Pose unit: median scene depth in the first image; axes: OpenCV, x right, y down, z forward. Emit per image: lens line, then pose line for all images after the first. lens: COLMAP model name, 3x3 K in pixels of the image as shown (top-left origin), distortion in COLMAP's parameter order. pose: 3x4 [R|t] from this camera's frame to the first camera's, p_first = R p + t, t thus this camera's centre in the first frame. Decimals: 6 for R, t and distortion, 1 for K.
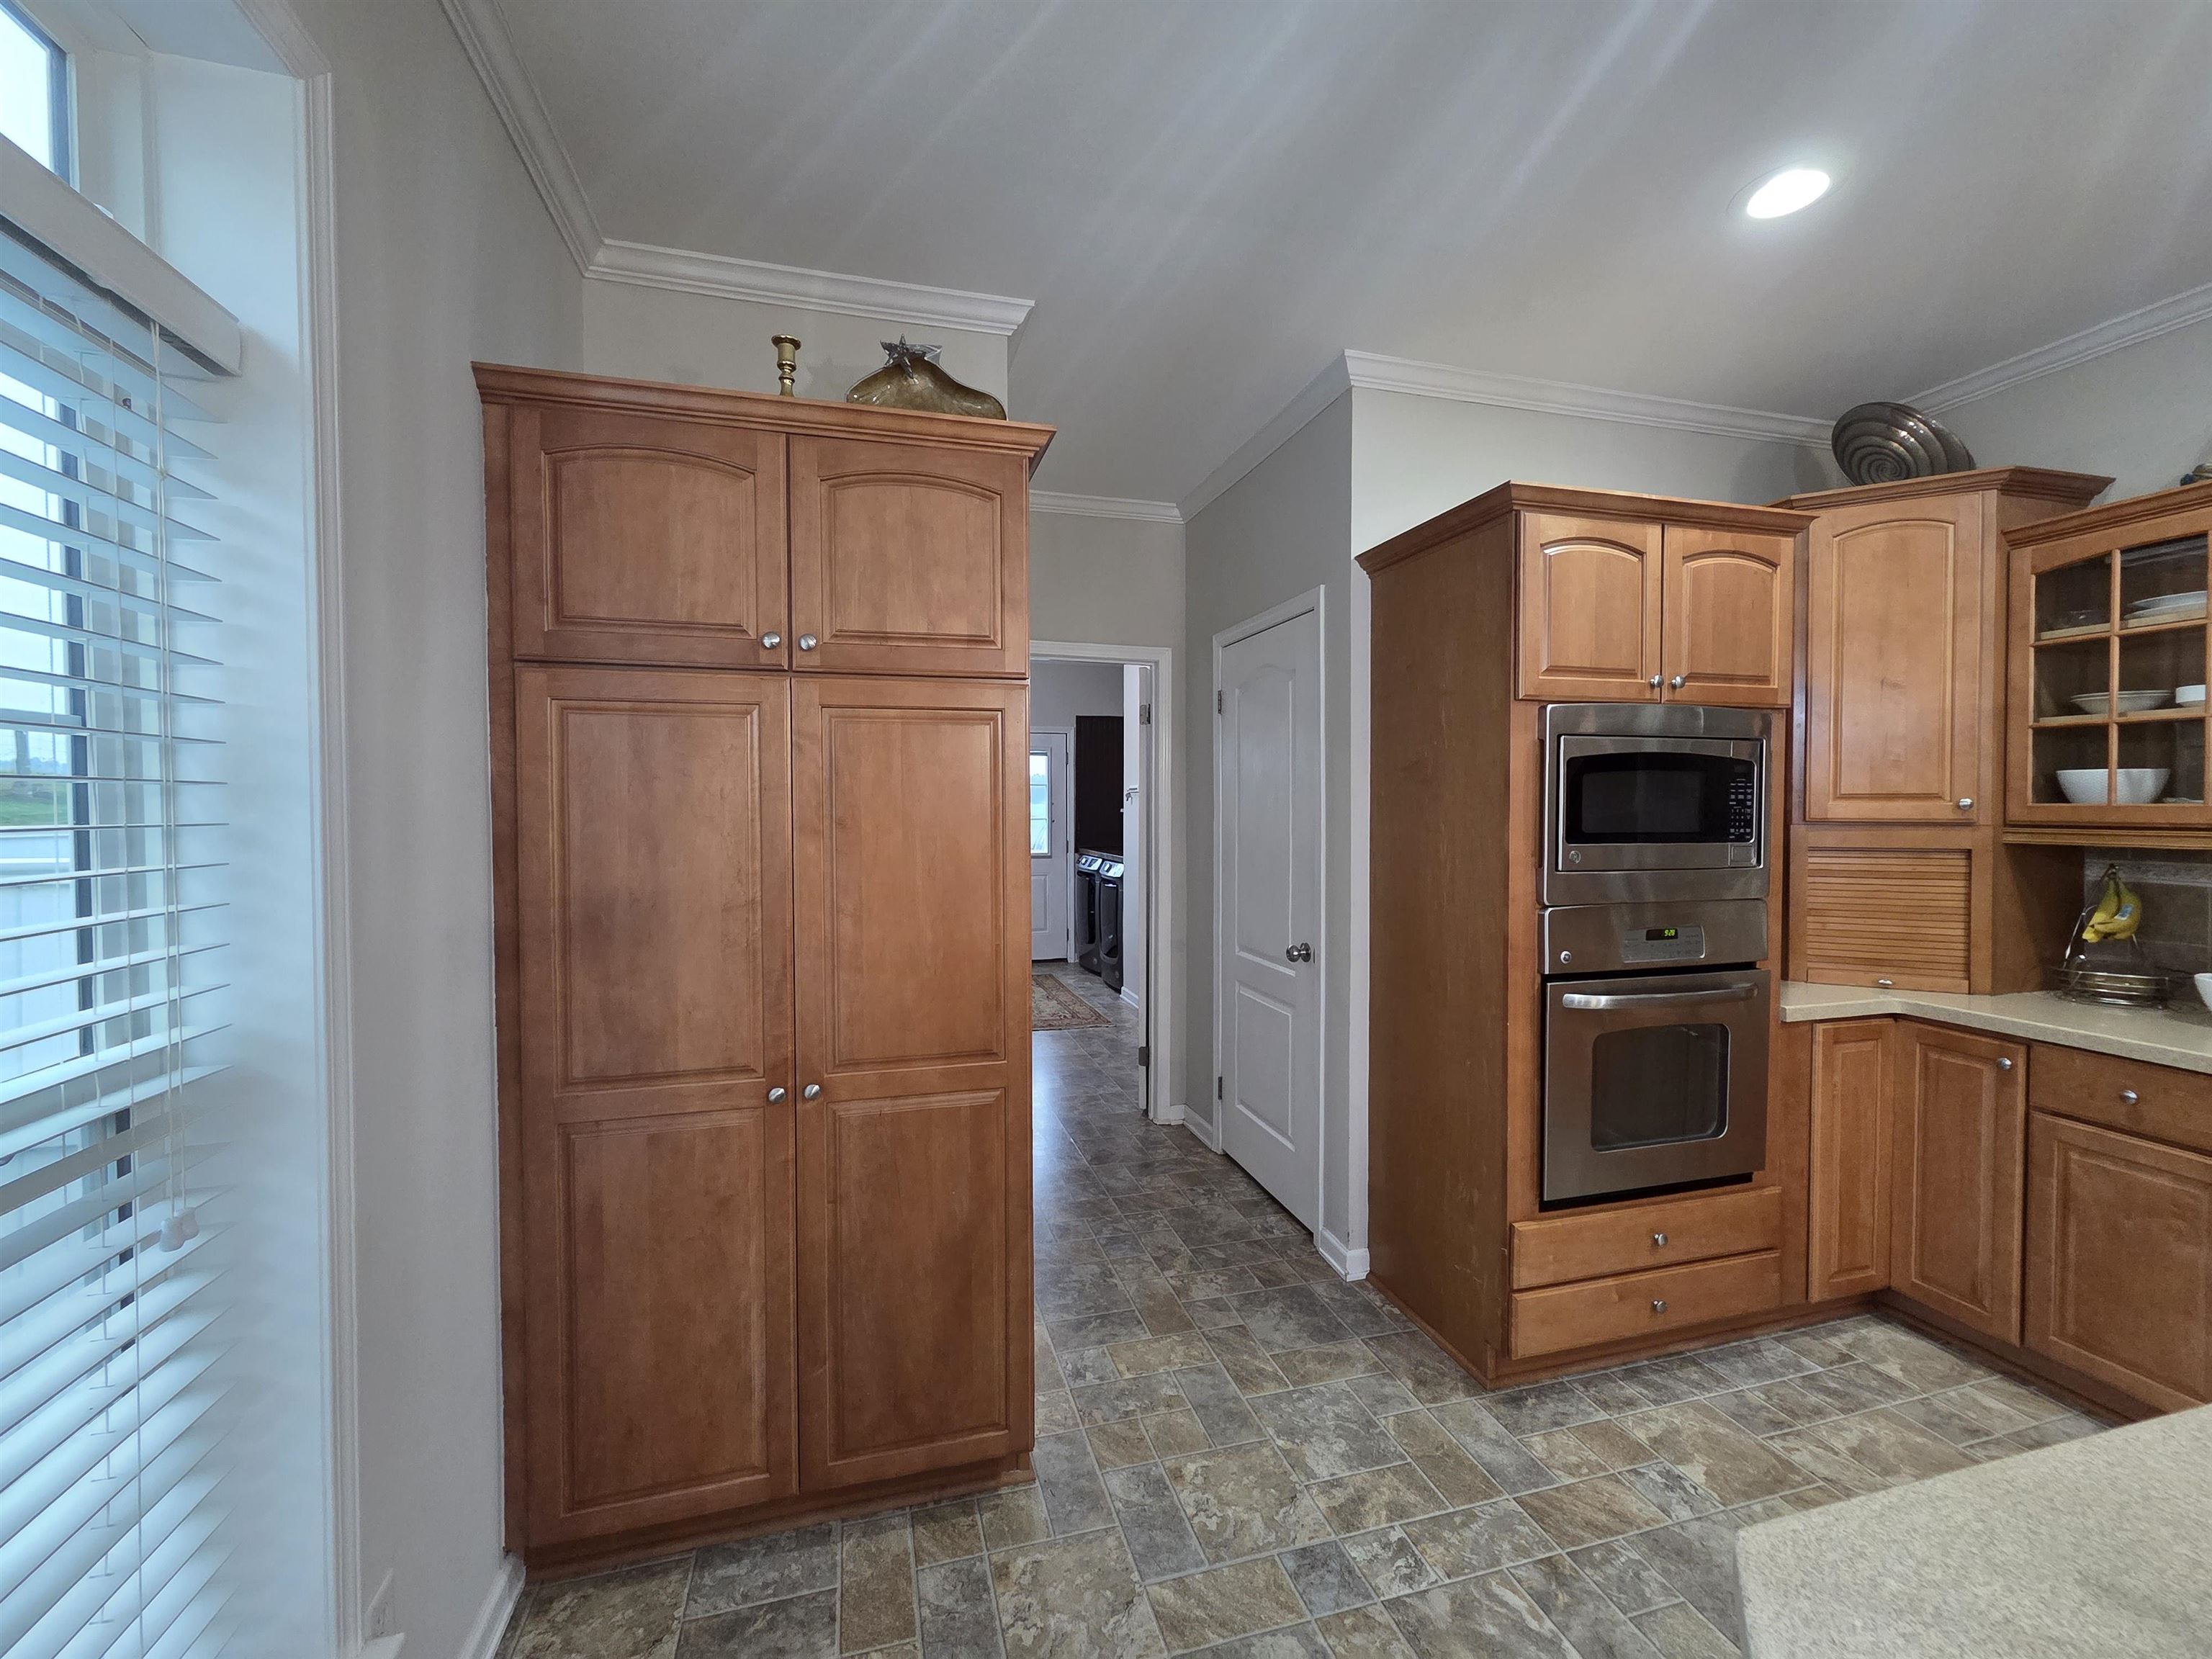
lens RADIAL K [[901.7, 0, 1093.7], [0, 901.7, 825.1], [0, 0, 1]] dist [0.002995, -0.000156]
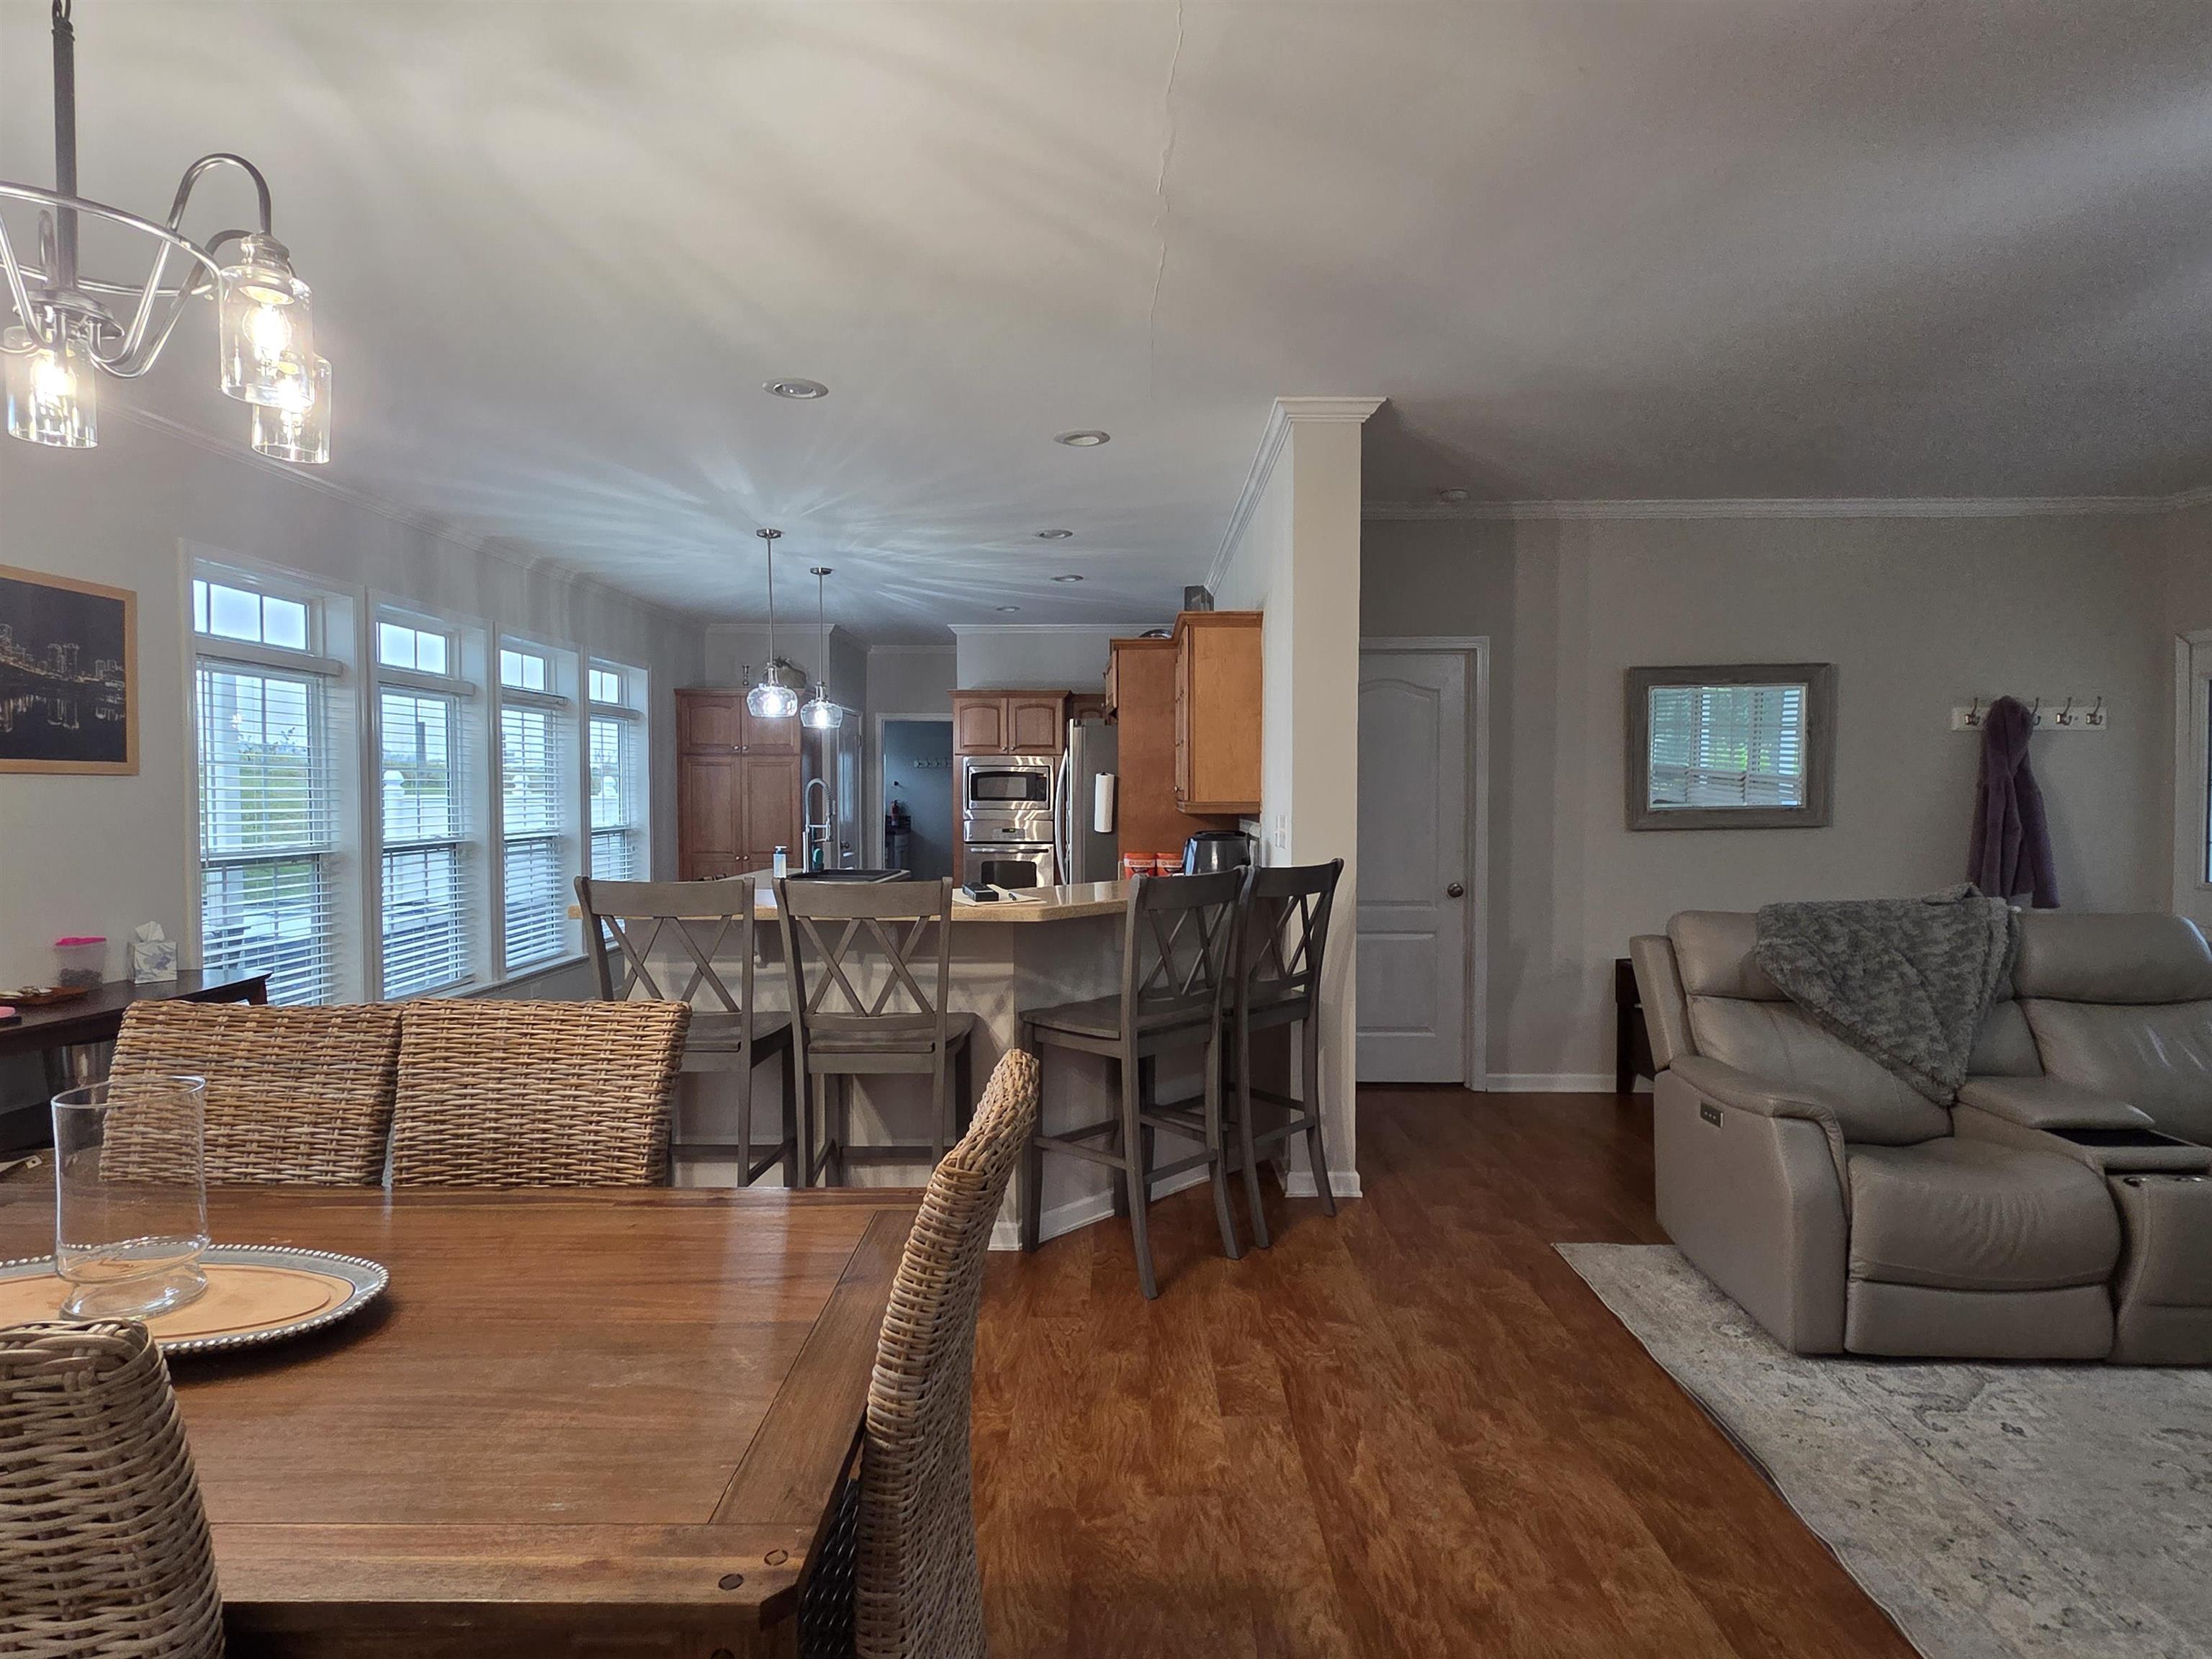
lens RADIAL K [[1151.0, 0, 1098.9], [0, 1151.0, 823.6], [0, 0, 1]] dist [-0.000718, 0.002374]
pose [[0.960721, 0.009612, -0.277349, 2.073763], [-0.007846, 0.999941, 0.007478, 0.068404], [0.277405, -0.005009, 0.960740, -2.765424]]
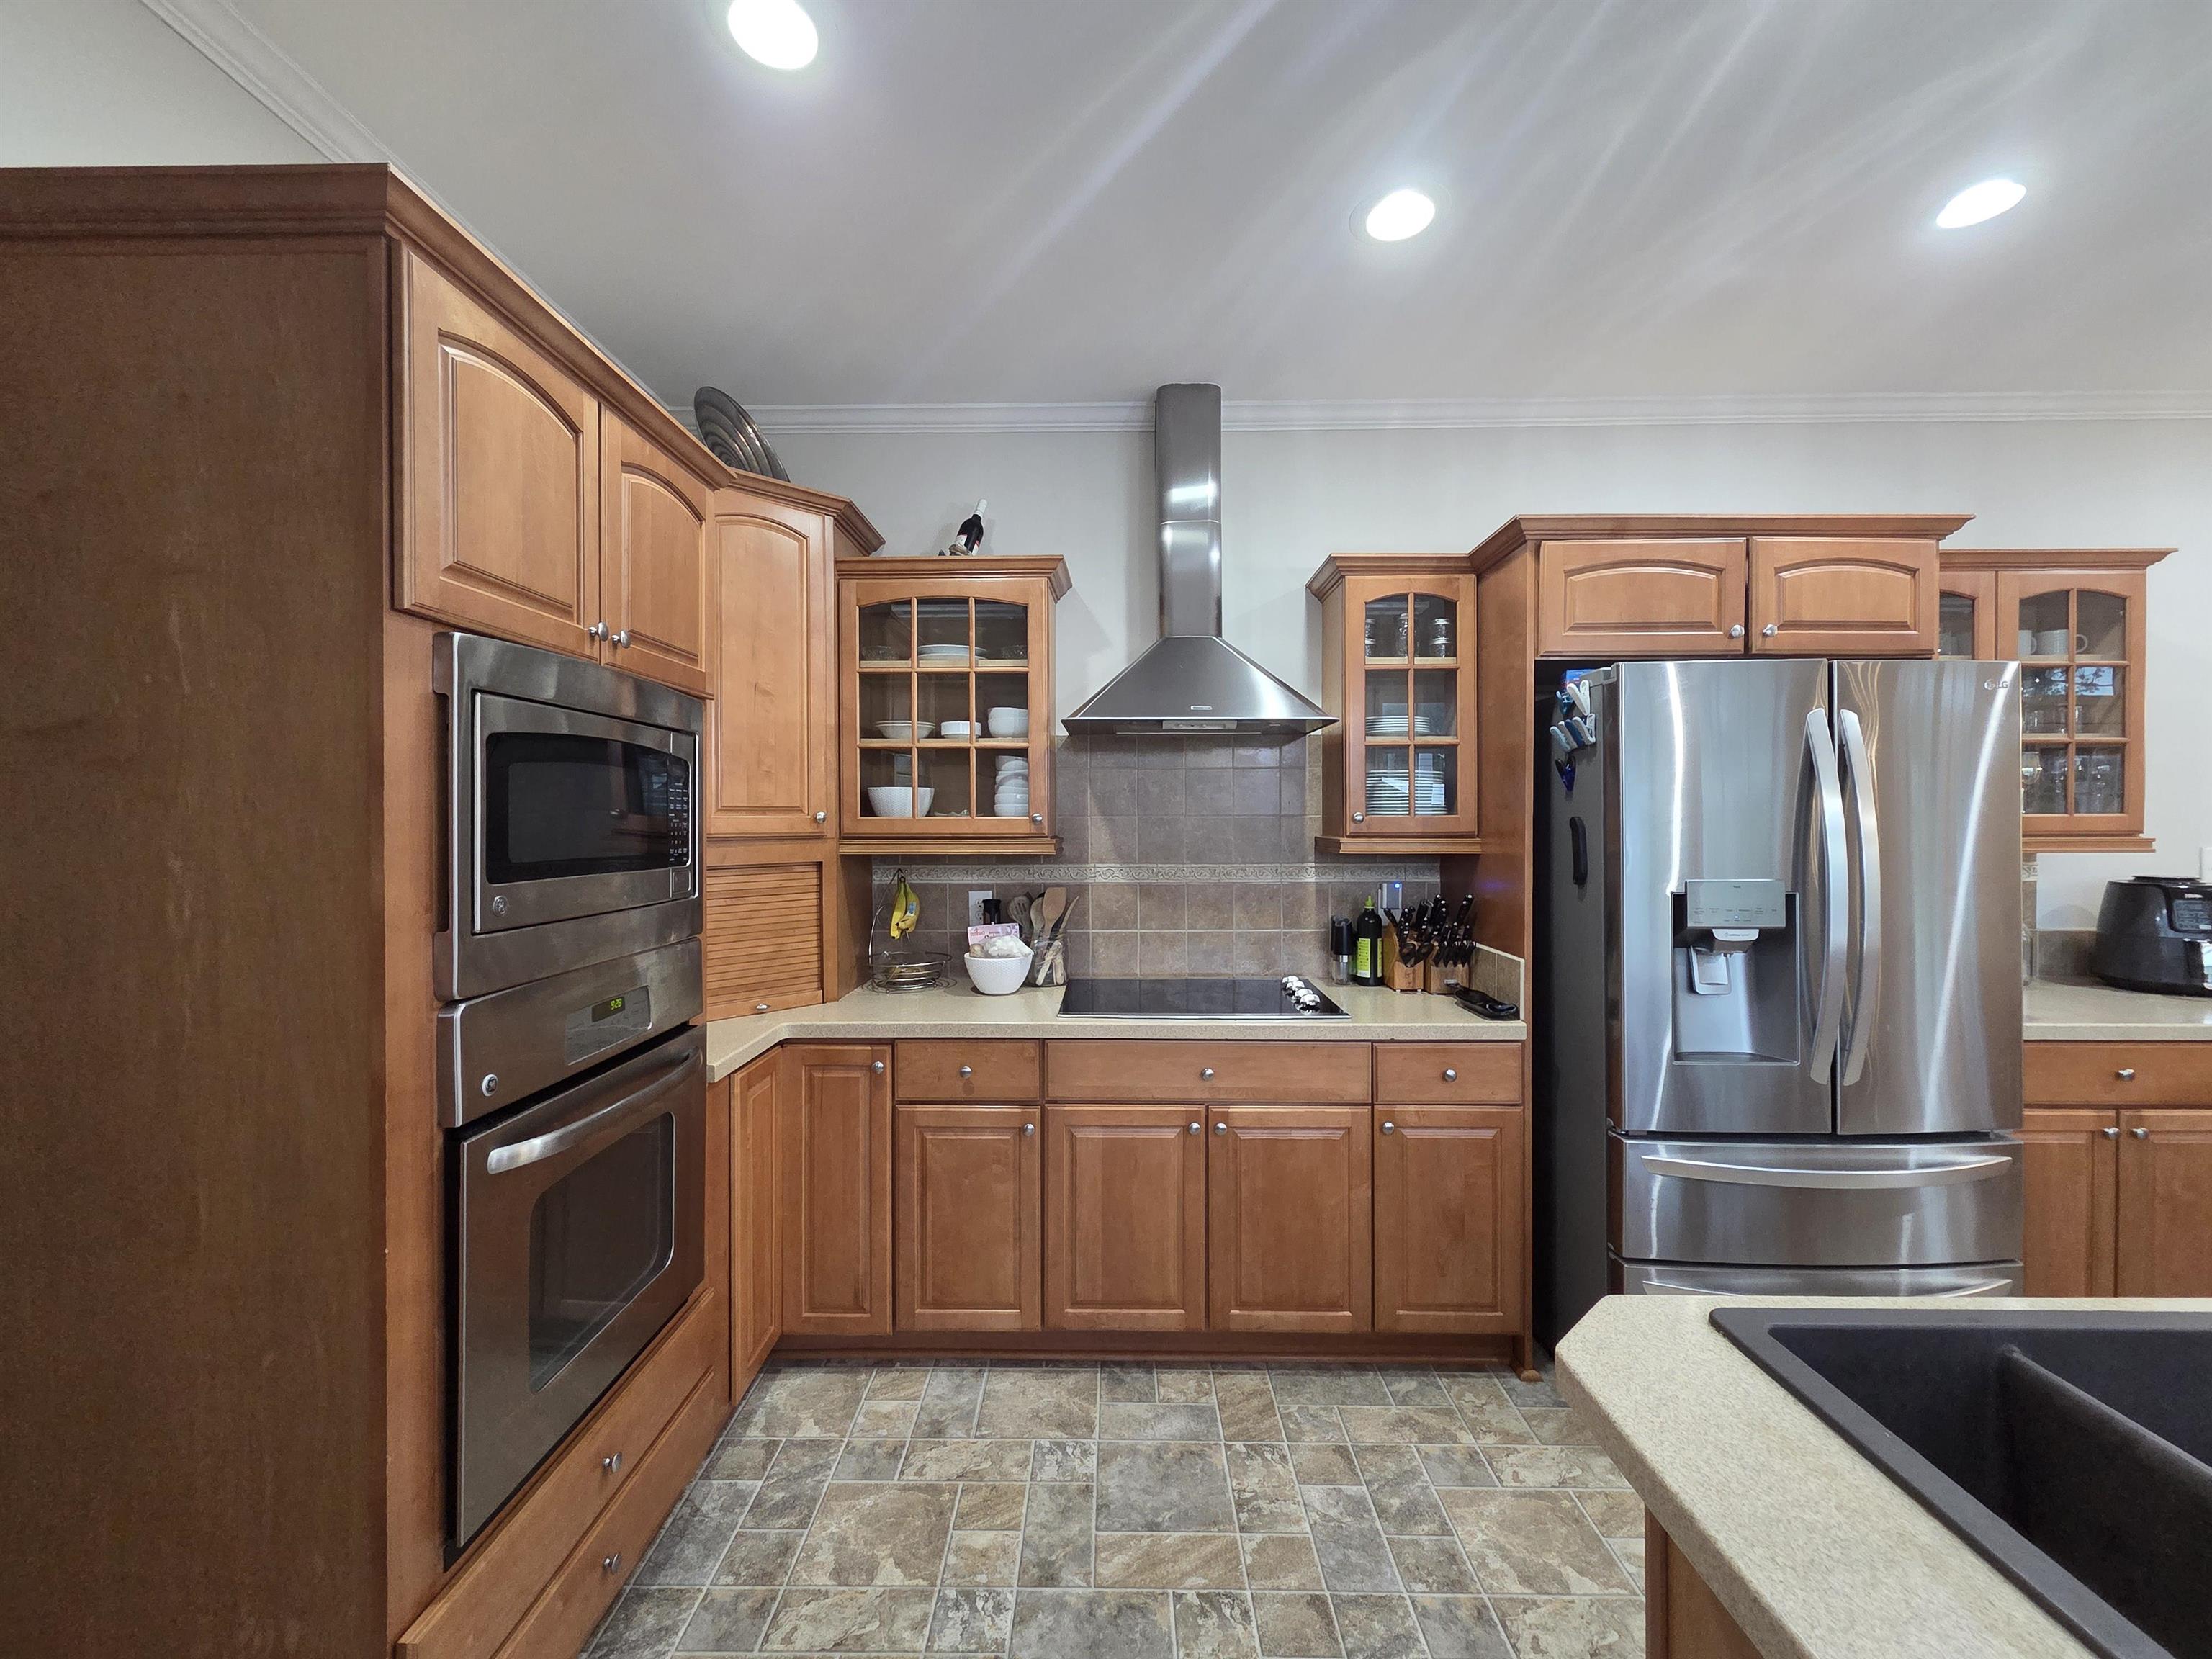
lens RADIAL K [[901.7, 0, 1102.7], [0, 901.7, 822.5], [0, 0, 1]] dist [0.002995, -0.000156]
pose [[0.272417, -0.002558, 0.962176, 0.081844], [0.023723, 0.999710, -0.004059, -0.006351], [-0.961887, 0.023932, 0.272399, 0.460299]]
